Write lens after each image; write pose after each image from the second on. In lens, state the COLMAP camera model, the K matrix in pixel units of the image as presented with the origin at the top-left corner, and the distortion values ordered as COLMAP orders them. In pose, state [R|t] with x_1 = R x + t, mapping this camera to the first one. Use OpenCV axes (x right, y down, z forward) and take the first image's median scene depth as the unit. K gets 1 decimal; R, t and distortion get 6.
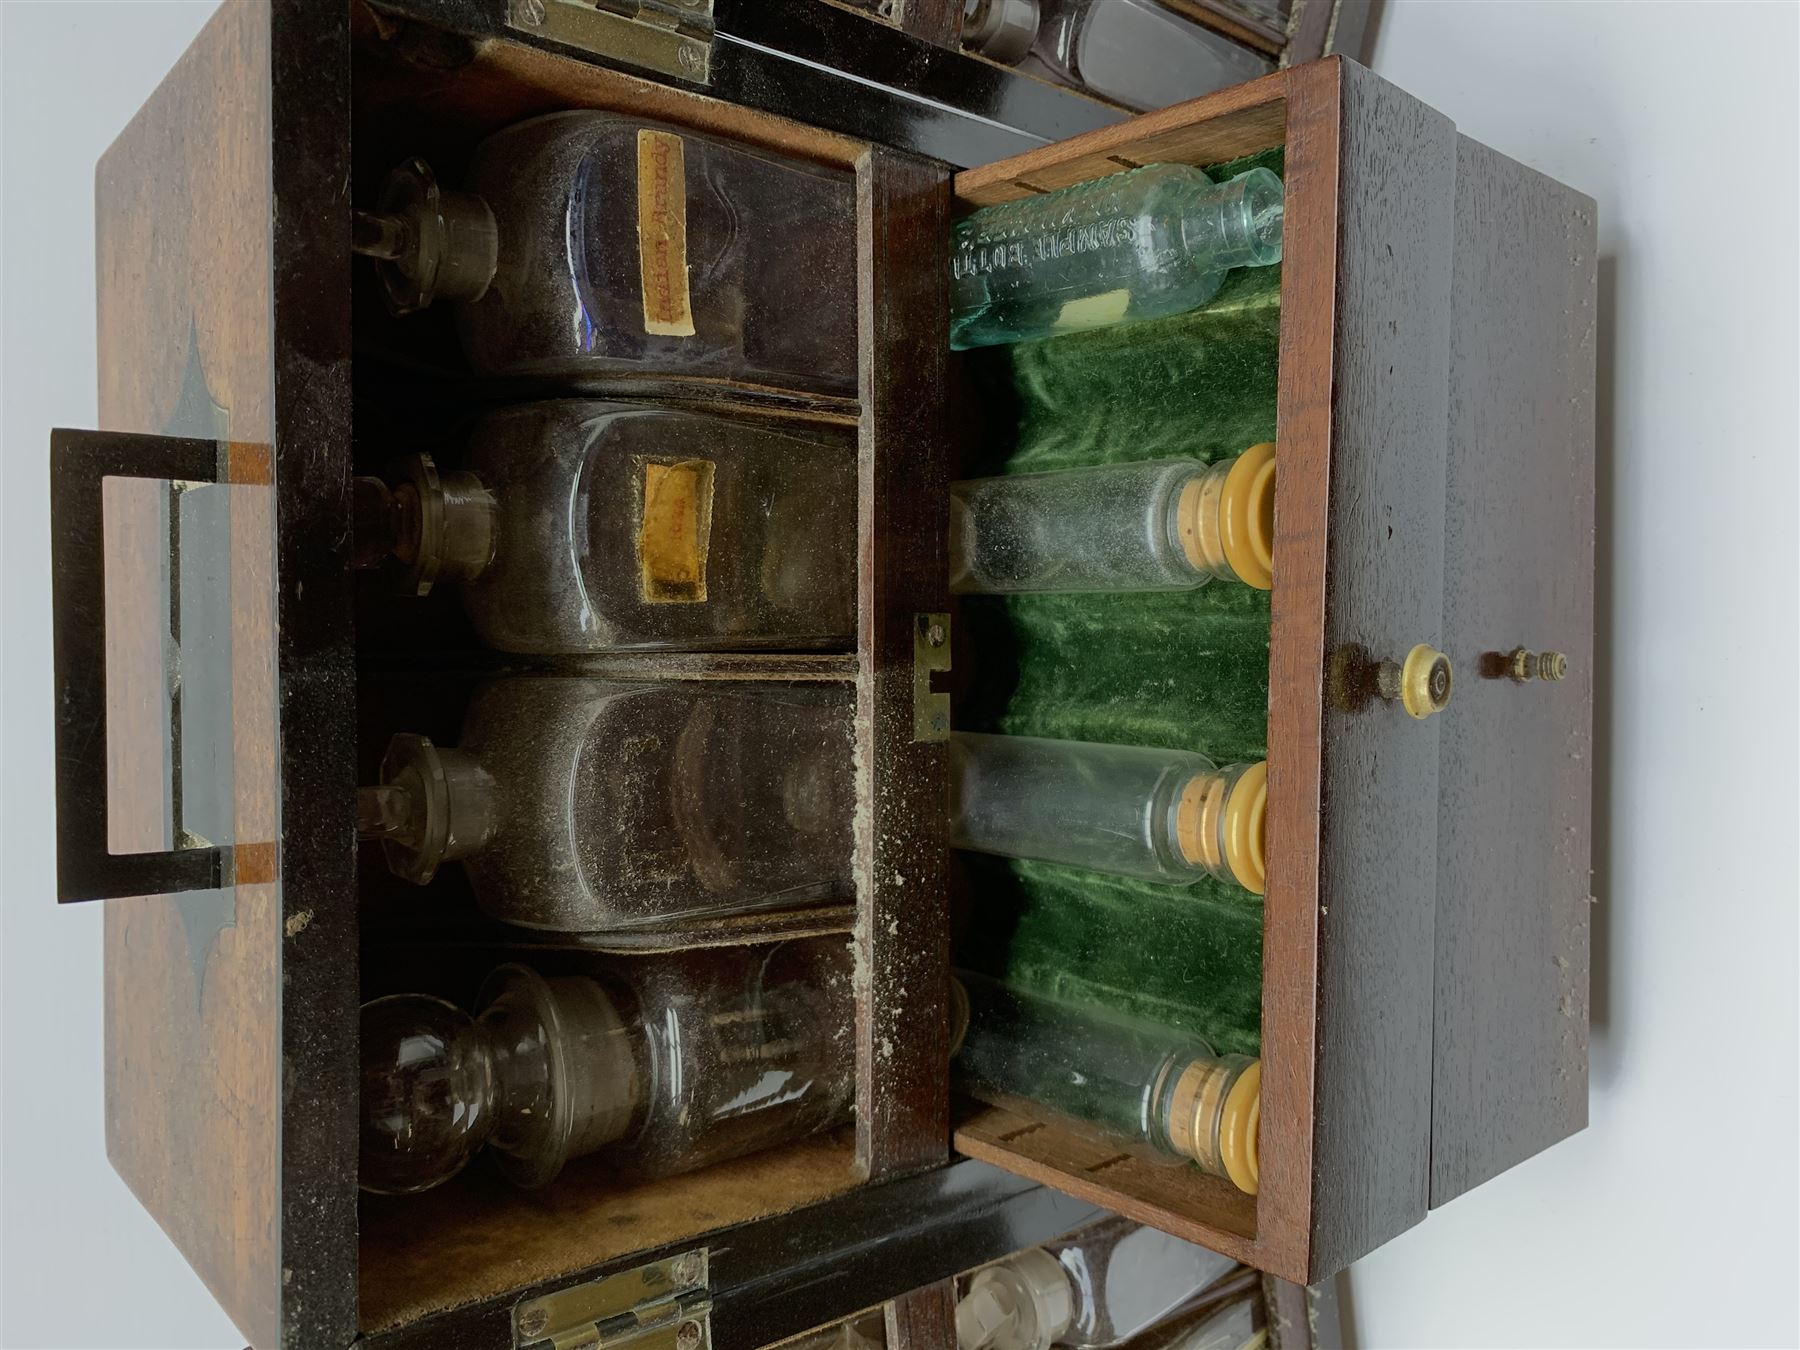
lens RADIAL K [[1407.9, 0, 900.0], [0, 1407.9, 675.0], [0, 0, 1]] dist [0.063172, -0.161659]
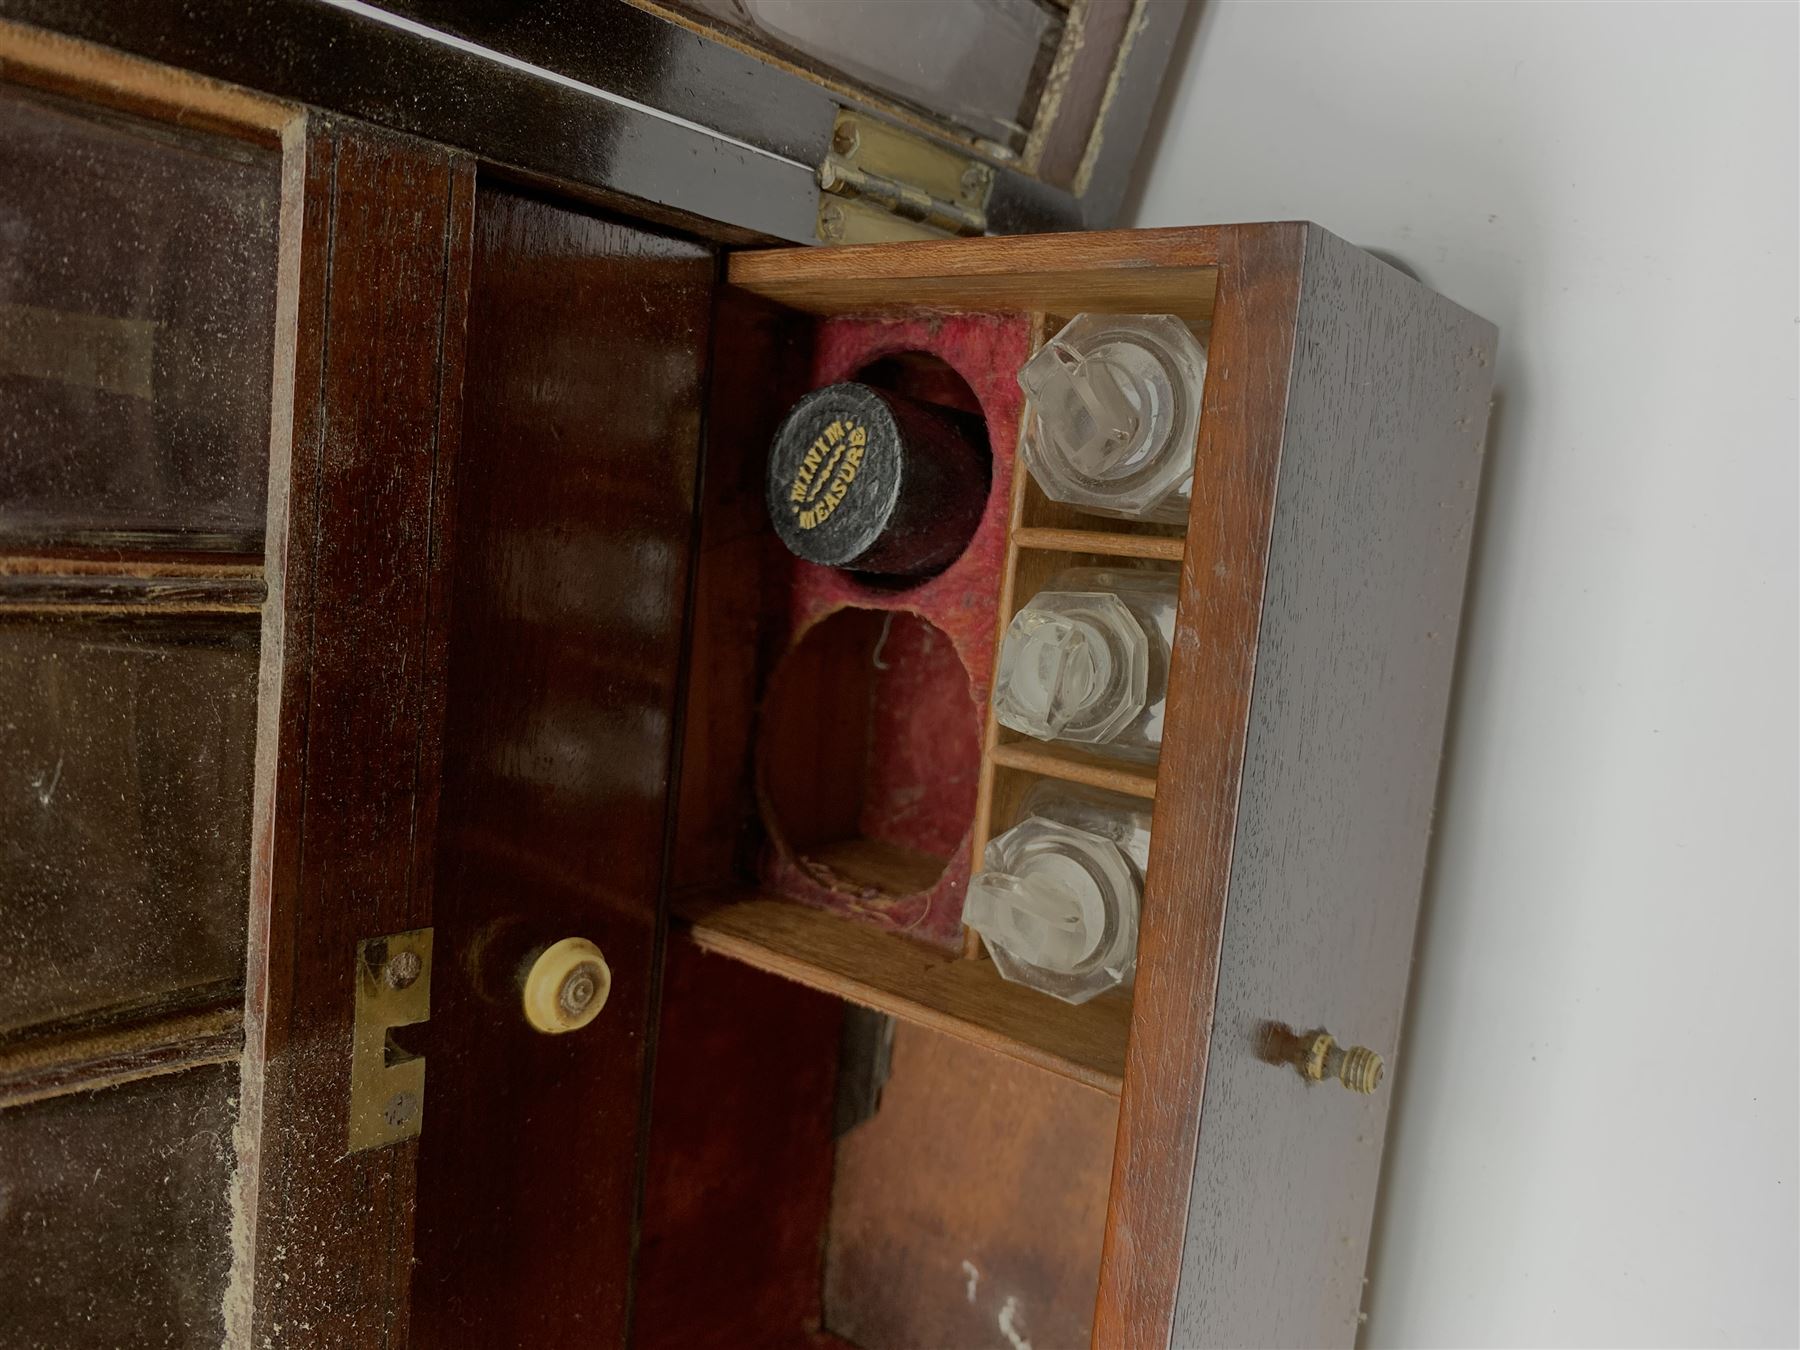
lens RADIAL K [[1370.6, 0, 900.0], [0, 1370.6, 675.0], [0, 0, 1]] dist [-0.061242, 0.042396]
pose [[0.982586, 0.072812, 0.170947, 0.127958], [-0.090677, 0.990935, 0.099127, -0.231541], [-0.162180, -0.112902, 0.980281, 0.437635]]
